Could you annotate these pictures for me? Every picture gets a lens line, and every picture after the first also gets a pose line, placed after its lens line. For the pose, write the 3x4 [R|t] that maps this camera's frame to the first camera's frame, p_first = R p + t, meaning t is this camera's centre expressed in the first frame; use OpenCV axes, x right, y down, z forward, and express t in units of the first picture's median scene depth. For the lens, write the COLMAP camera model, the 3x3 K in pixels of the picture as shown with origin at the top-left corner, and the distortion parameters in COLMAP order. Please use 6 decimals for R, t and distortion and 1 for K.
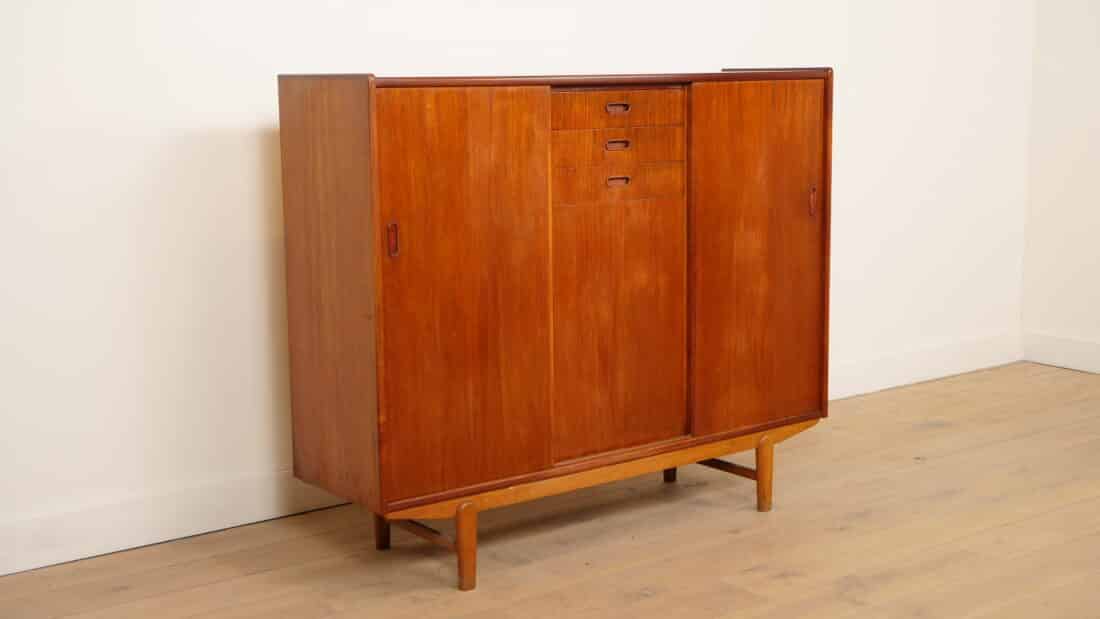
lens RADIAL K [[1472.9, 0, 552.9], [0, 1472.9, 304.9], [0, 0, 1]] dist [0.041033, 0.000000]
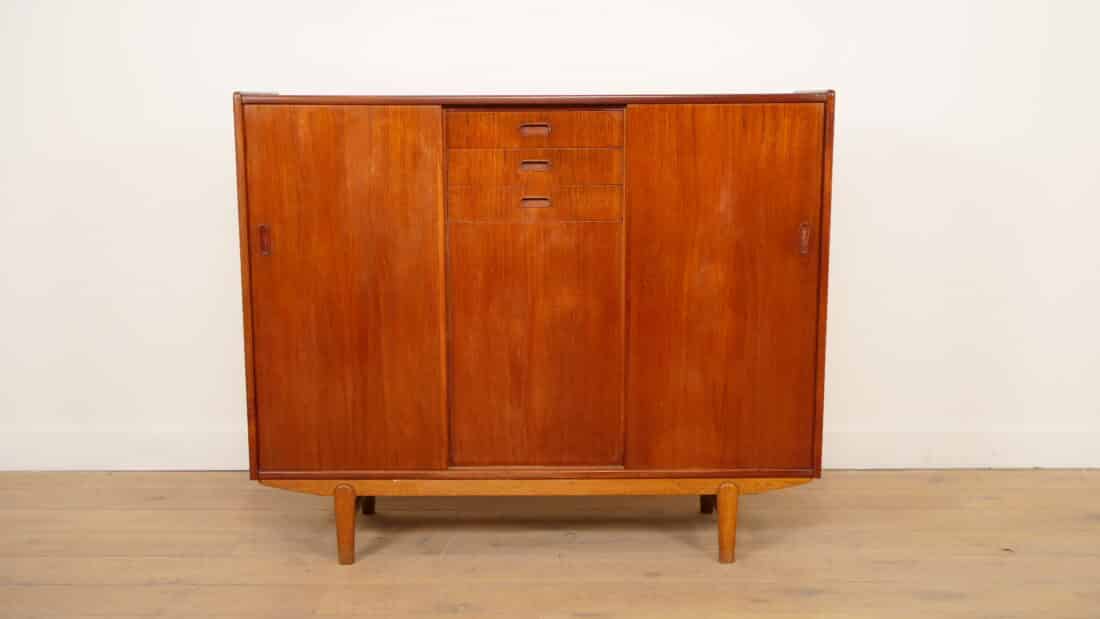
lens RADIAL K [[1228.1, 0, 550.5], [0, 1228.1, 304.6], [0, 0, 1]] dist [0.038093, 0.000000]
pose [[0.795931, 0.111192, -0.595089, 0.578689], [-0.101402, 0.993587, 0.050027, -0.059119], [0.596835, 0.020525, 0.802101, 0.346730]]
